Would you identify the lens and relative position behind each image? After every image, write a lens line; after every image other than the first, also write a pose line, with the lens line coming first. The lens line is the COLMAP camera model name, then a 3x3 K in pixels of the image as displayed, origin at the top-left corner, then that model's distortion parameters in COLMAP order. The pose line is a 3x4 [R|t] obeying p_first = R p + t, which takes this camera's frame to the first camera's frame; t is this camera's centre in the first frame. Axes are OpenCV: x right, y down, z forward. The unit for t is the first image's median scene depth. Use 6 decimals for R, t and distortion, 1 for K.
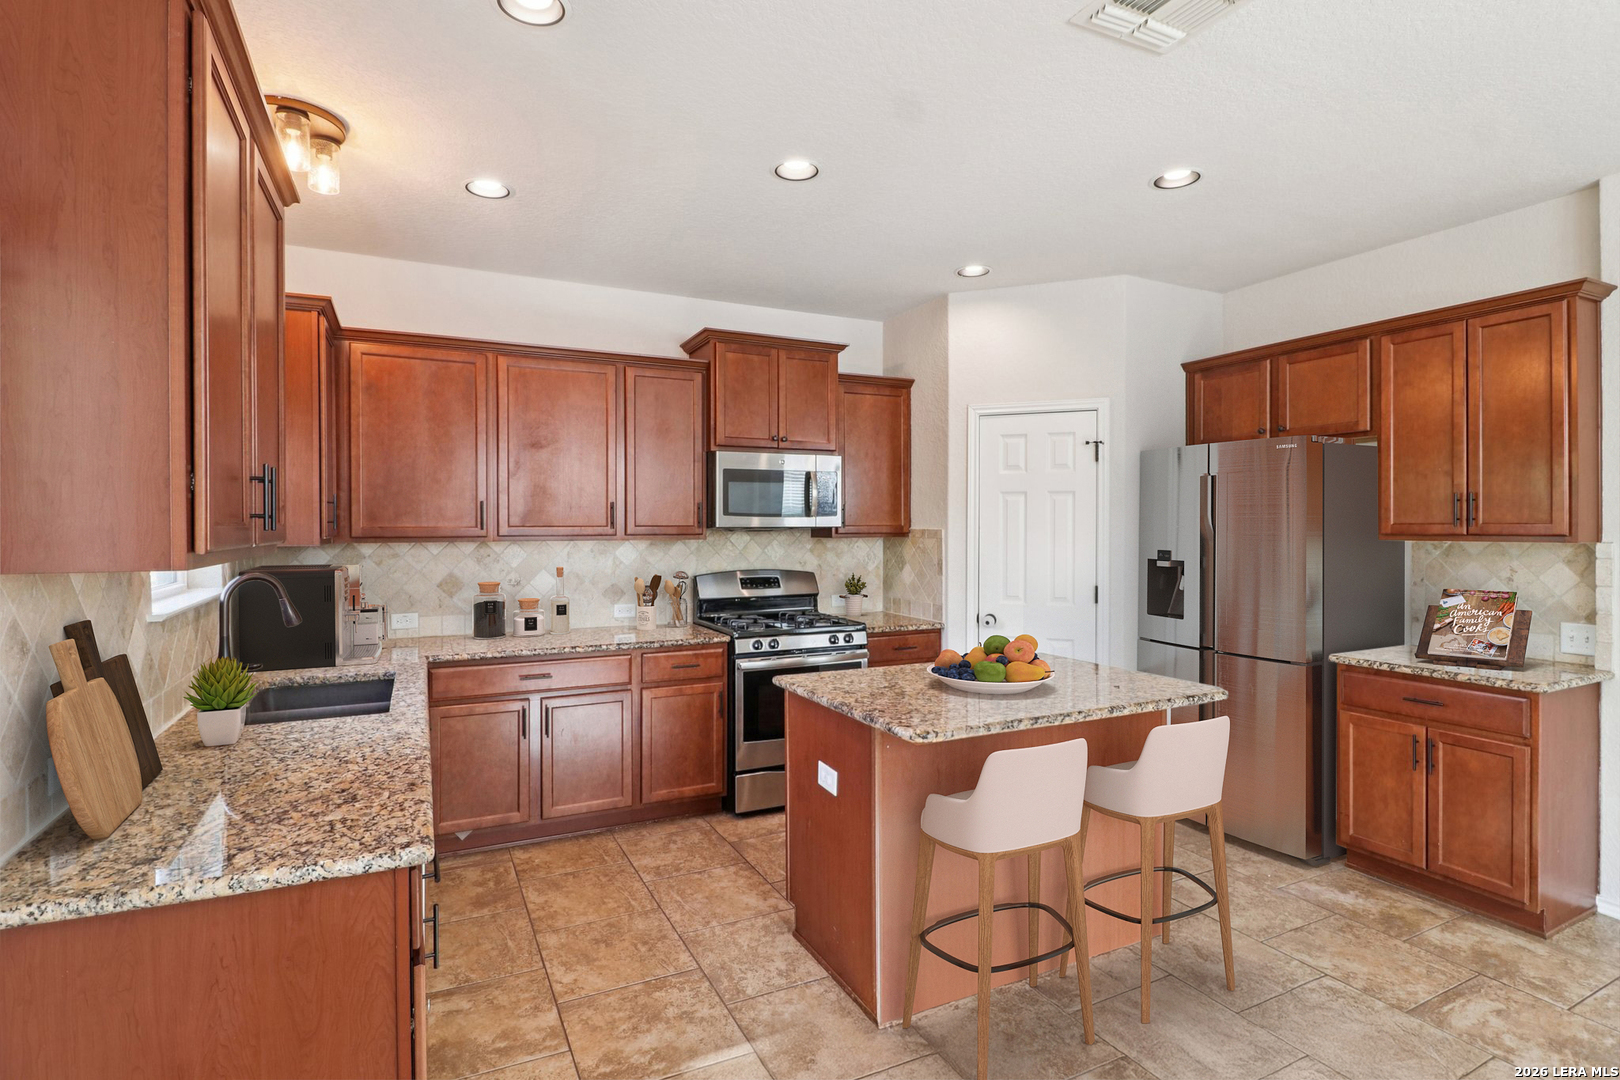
lens RADIAL K [[773.6, 0, 793.3], [0, 773.6, 532.2], [0, 0, 1]] dist [-0.006693, -0.002743]
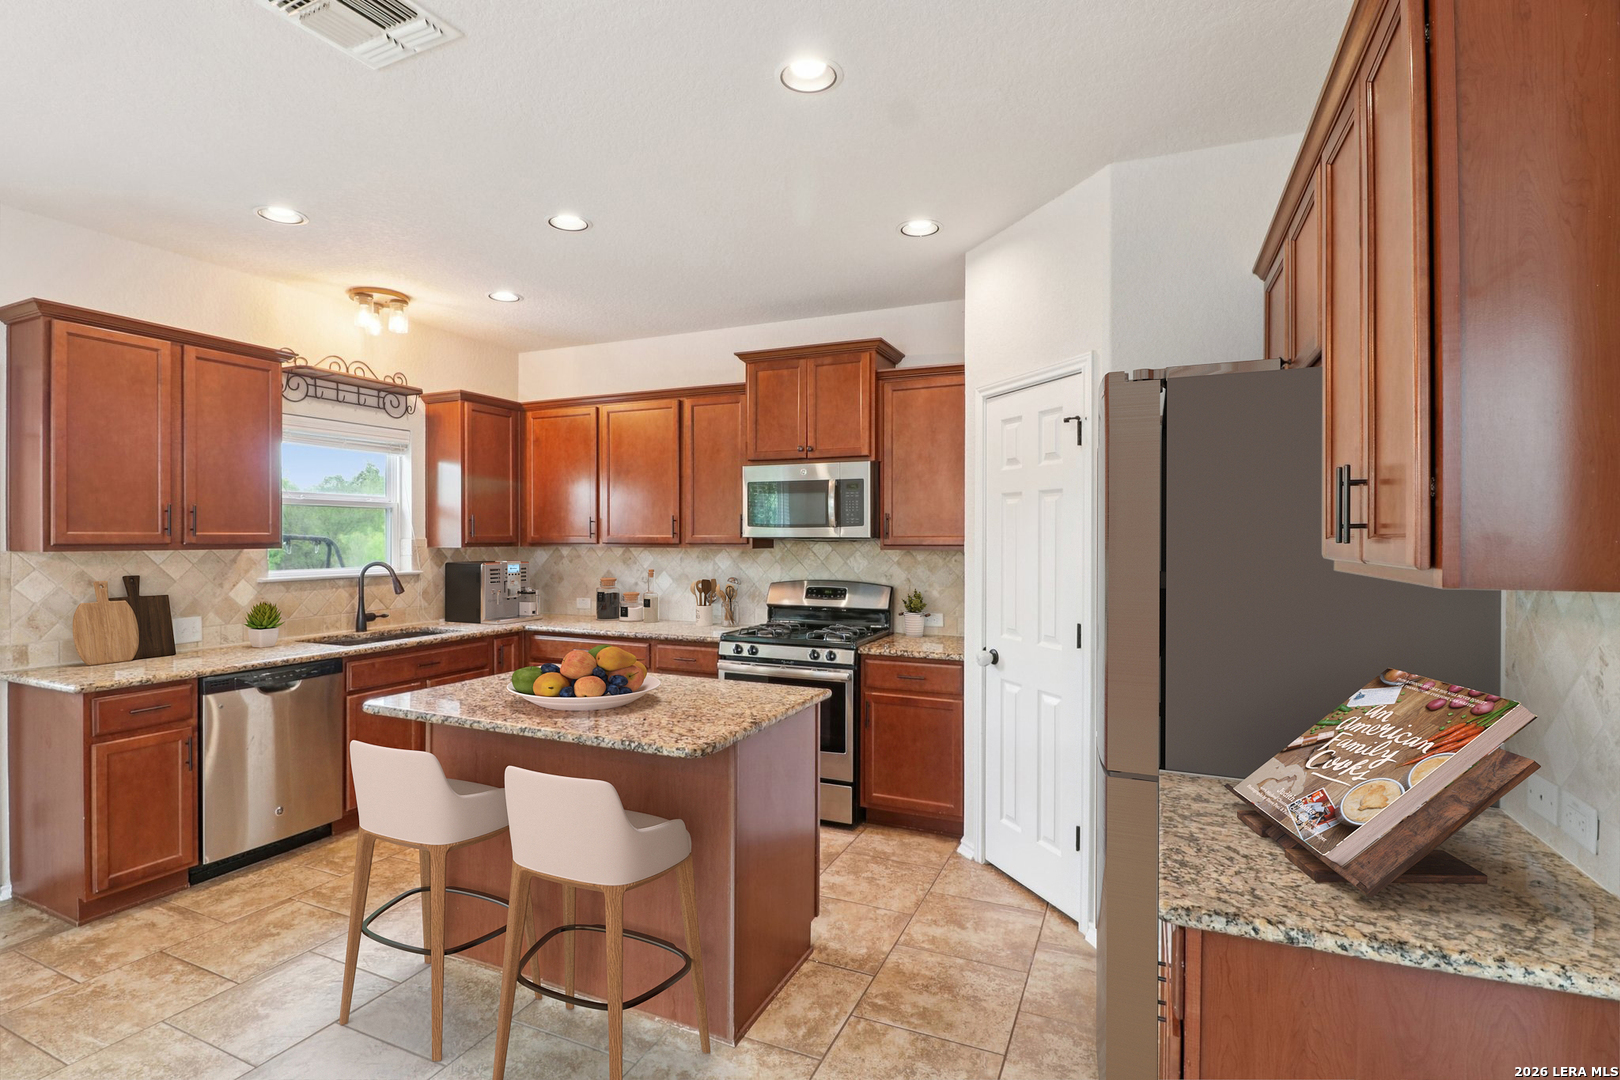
lens RADIAL K [[773.6, 0, 802.5], [0, 773.6, 540.5], [0, 0, 1]] dist [-0.006693, -0.002743]
pose [[0.653957, 0.007357, -0.756496, 0.735702], [-0.009270, 0.999956, 0.001712, -0.004145], [0.756475, 0.005893, 0.653996, 0.345150]]
